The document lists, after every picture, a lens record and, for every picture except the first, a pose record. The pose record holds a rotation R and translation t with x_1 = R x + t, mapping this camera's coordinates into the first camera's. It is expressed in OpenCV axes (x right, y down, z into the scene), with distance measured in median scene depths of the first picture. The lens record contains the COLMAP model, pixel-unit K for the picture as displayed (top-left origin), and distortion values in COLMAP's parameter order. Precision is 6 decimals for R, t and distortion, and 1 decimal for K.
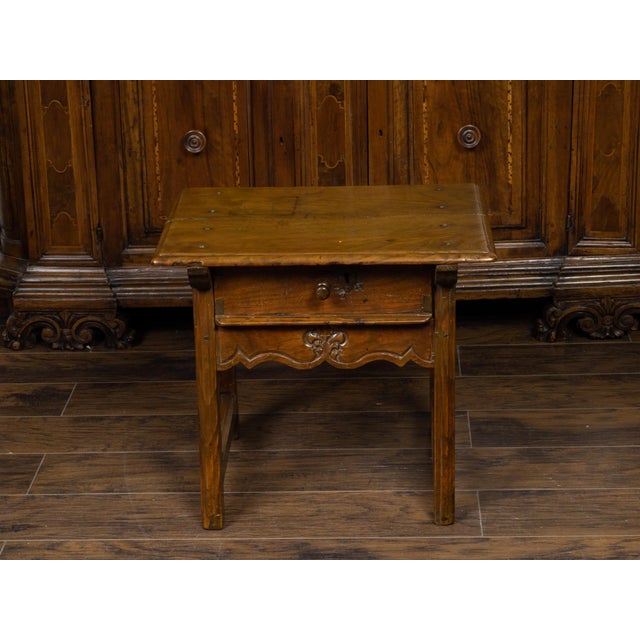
lens RADIAL K [[2179.8, 0, 300.8], [0, 2179.8, 299.6], [0, 0, 1]] dist [0.005841, 0.000000]
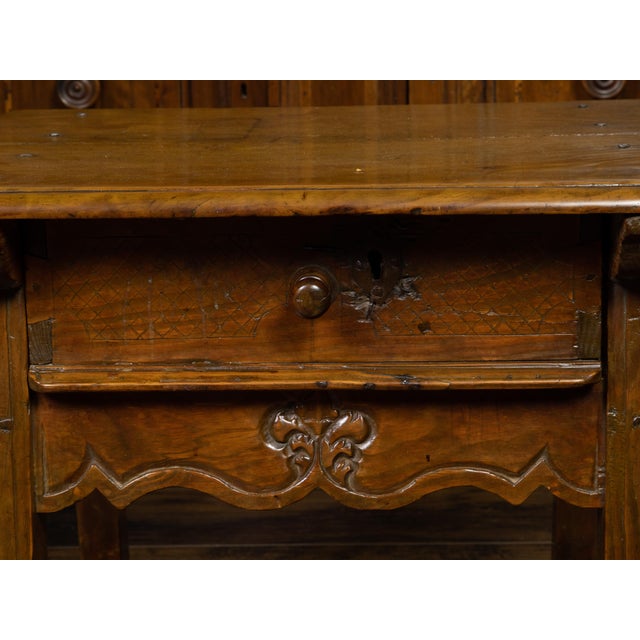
lens RADIAL K [[2179.8, 0, 320.0], [0, 2179.8, 318.1], [0, 0, 1]] dist [0.005841, 0.000000]
pose [[0.999969, 0.007579, 0.002161, 0.010654], [-0.007388, 0.996924, -0.078021, 0.028474], [-0.002745, 0.078002, 0.996949, 0.621921]]
